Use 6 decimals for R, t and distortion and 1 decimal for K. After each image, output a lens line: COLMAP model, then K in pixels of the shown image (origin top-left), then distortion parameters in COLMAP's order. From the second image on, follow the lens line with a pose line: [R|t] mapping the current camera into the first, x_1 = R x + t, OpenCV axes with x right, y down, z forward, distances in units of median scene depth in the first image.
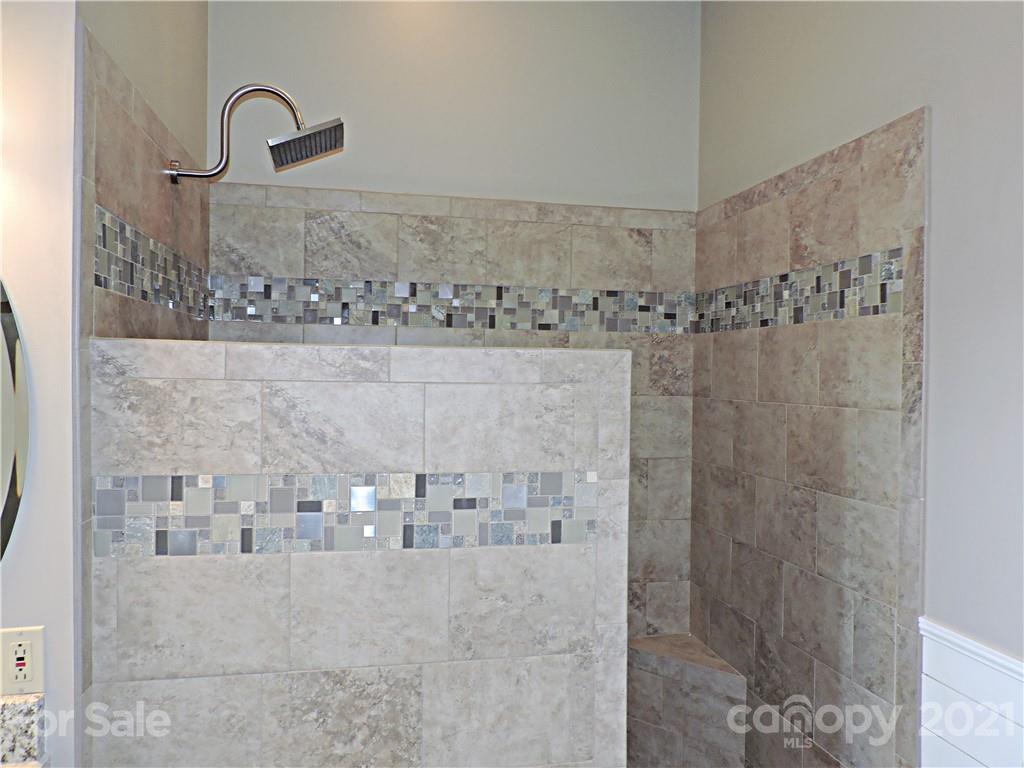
lens RADIAL K [[724.7, 0, 512.0], [0, 724.7, 384.0], [0, 0, 1]] dist [-0.026528, 0.003063]
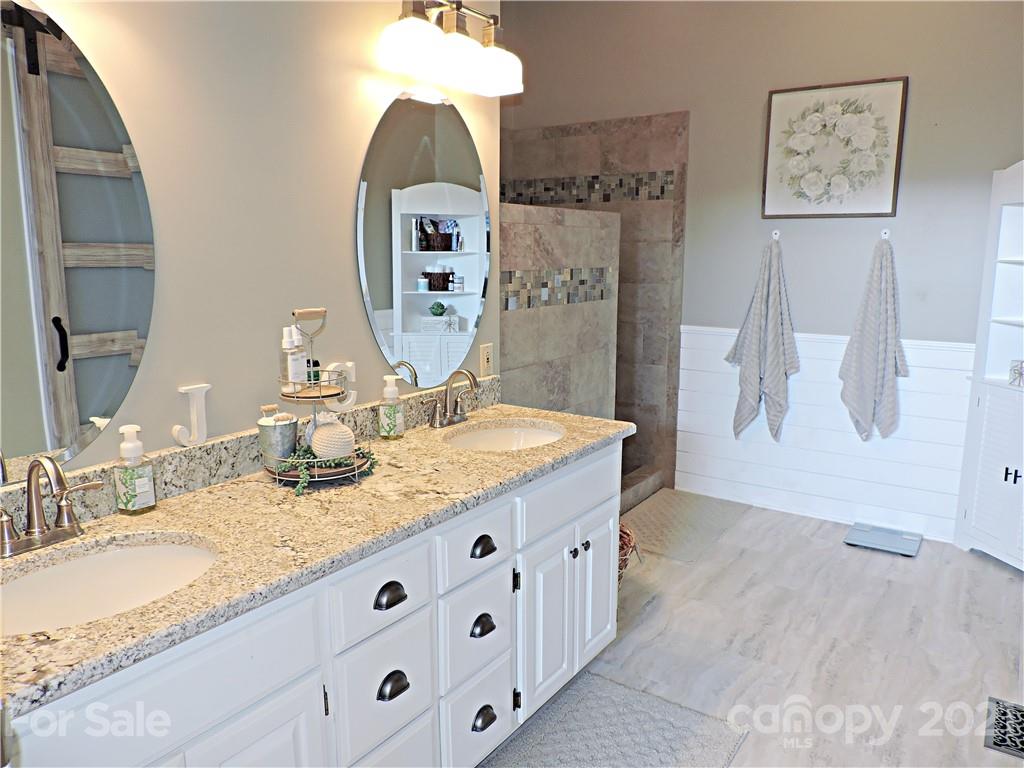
lens RADIAL K [[724.7, 0, 512.0], [0, 724.7, 384.0], [0, 0, 1]] dist [-0.026528, 0.003063]
pose [[0.733245, -0.138486, 0.665713, -1.561923], [0.020955, 0.983178, 0.181446, 0.057365], [-0.679642, -0.119095, 0.723812, -0.445232]]
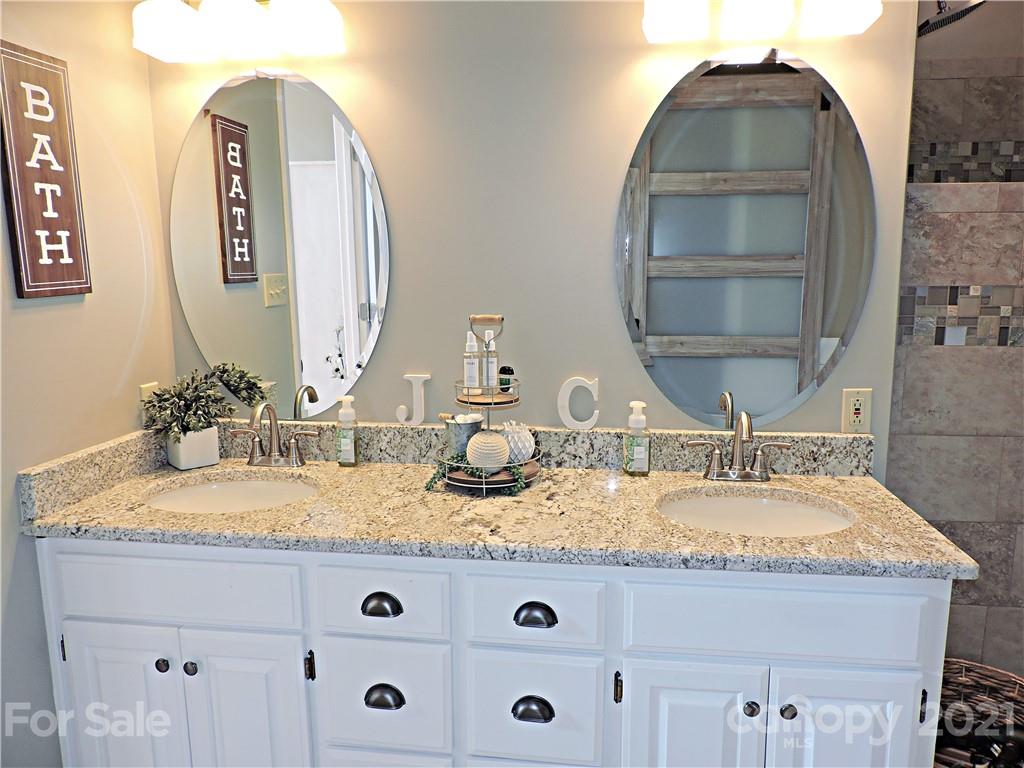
lens RADIAL K [[724.7, 0, 512.0], [0, 724.7, 384.0], [0, 0, 1]] dist [-0.026528, 0.003063]
pose [[0.940371, 0.030155, -0.338811, -0.649426], [0.019558, 0.989622, 0.142361, 0.084040], [0.339588, -0.140499, 0.930022, -0.456763]]
